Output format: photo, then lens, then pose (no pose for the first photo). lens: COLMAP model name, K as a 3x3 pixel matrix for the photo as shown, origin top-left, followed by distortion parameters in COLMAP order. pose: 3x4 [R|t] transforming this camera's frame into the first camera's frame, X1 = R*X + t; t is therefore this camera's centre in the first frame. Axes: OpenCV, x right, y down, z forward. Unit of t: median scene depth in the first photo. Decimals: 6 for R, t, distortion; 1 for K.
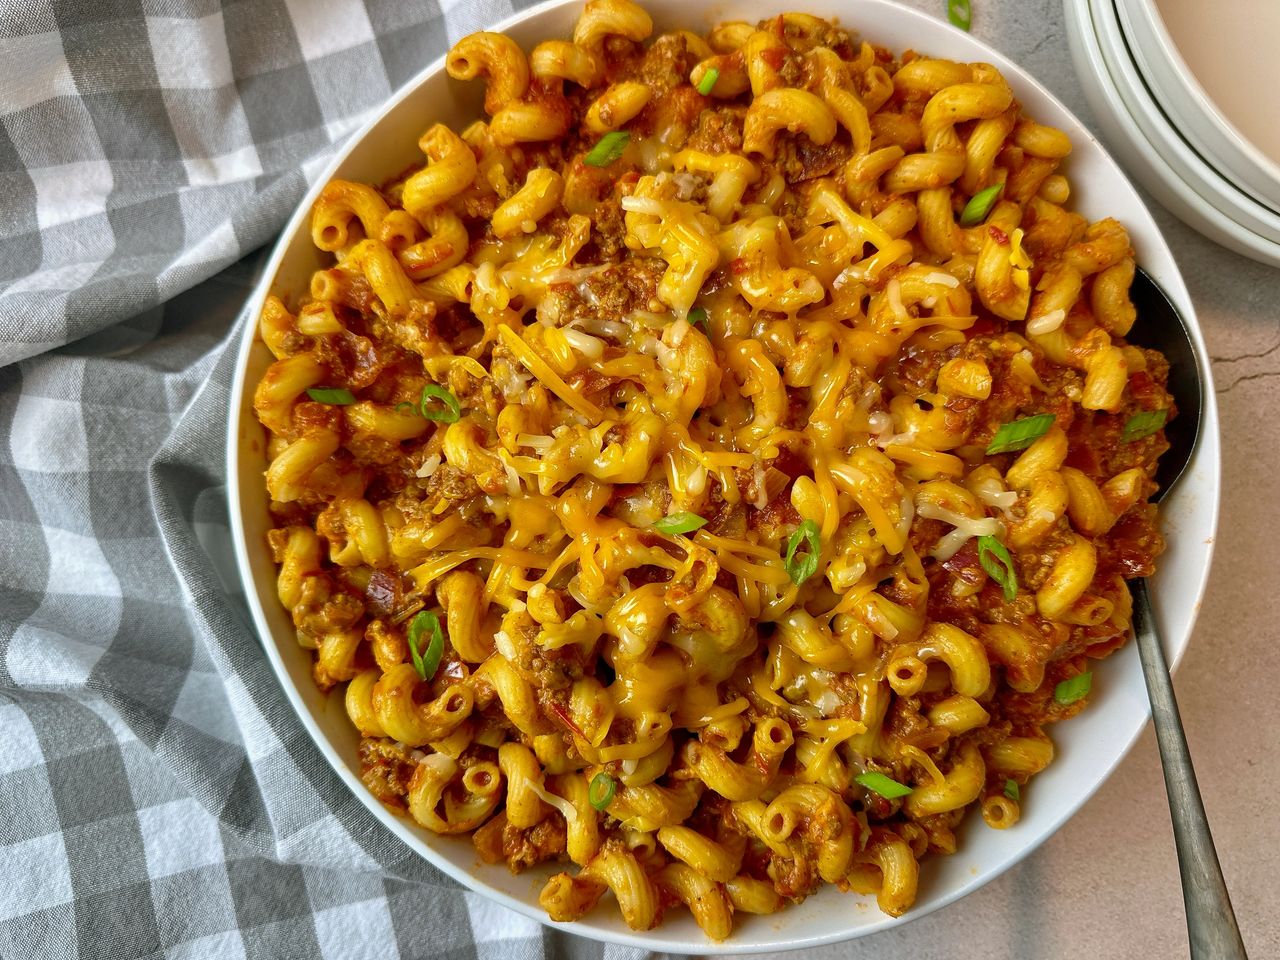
lens RADIAL K [[878.6, 0, 639.6], [0, 878.6, 498.4], [0, 0, 1]] dist [-0.005396, -0.003491]
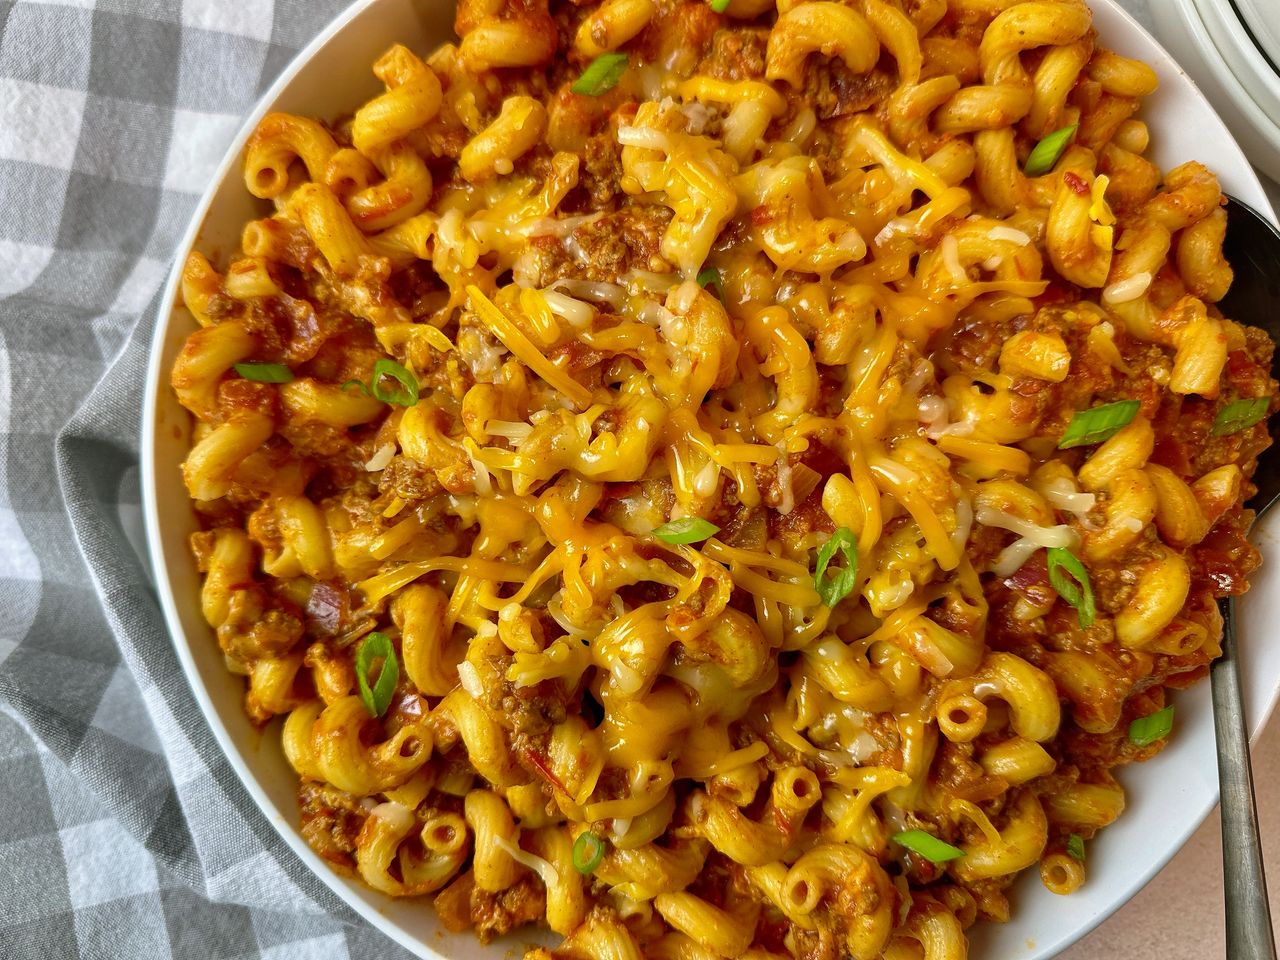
lens RADIAL K [[878.6, 0, 627.1], [0, 878.6, 483.2], [0, 0, 1]] dist [-0.005396, -0.003491]
pose [[0.999927, 0.007957, -0.009125, -0.001427], [-0.007940, 0.999967, 0.001941, -0.016193], [0.009140, -0.001869, 0.999956, 0.174163]]
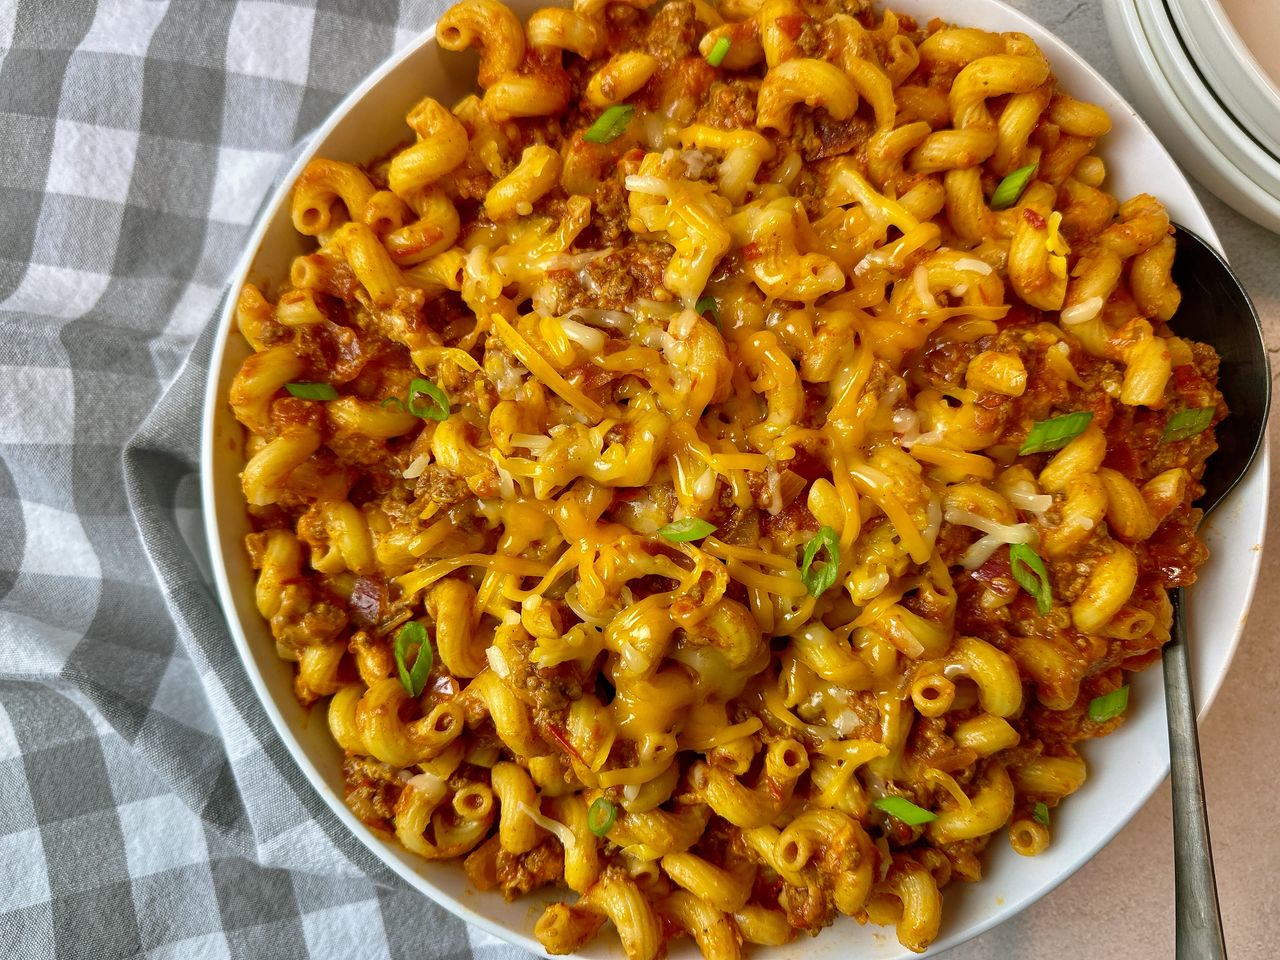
lens RADIAL K [[878.6, 0, 631.0], [0, 878.6, 485.4], [0, 0, 1]] dist [-0.005396, -0.003491]
pose [[0.999930, 0.002890, -0.011438, -0.002449], [-0.002840, 0.999987, 0.004338, -0.021213], [0.011451, -0.004305, 0.999925, 0.072400]]
